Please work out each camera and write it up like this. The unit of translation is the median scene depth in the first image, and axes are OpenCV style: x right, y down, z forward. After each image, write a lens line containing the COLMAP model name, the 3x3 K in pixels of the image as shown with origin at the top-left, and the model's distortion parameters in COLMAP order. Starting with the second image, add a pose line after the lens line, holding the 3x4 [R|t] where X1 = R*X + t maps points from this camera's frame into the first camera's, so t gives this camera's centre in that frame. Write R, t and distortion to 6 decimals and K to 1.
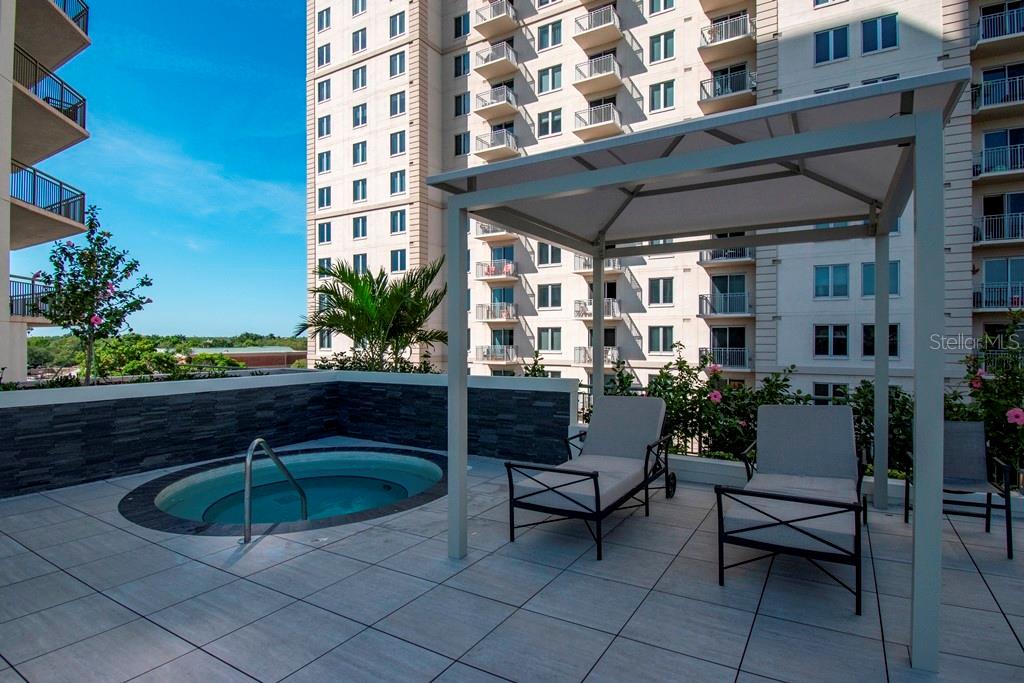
lens RADIAL K [[520.5, 0, 512.0], [0, 520.5, 341.5], [0, 0, 1]] dist [0.013749, -0.024684]
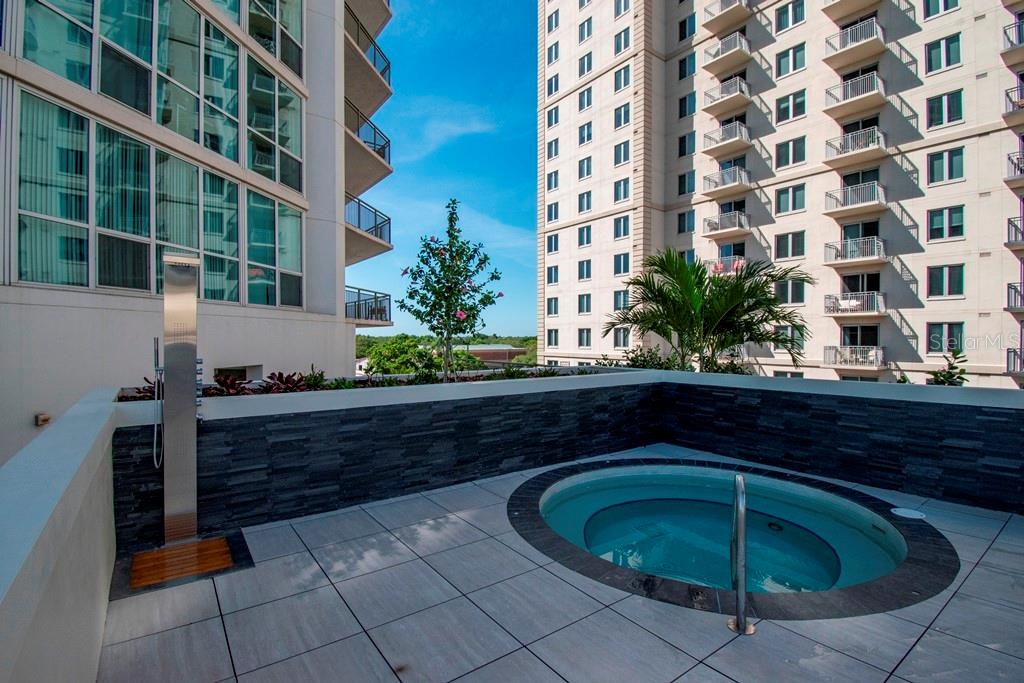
lens RADIAL K [[454.5, 0, 514.6], [0, 454.5, 341.9], [0, 0, 1]] dist [0.018240, -0.024566]
pose [[0.933945, 0.003202, -0.357402, -0.094841], [-0.002324, 0.999993, 0.002888, 0.001663], [0.357408, -0.001866, 0.933946, 0.056846]]
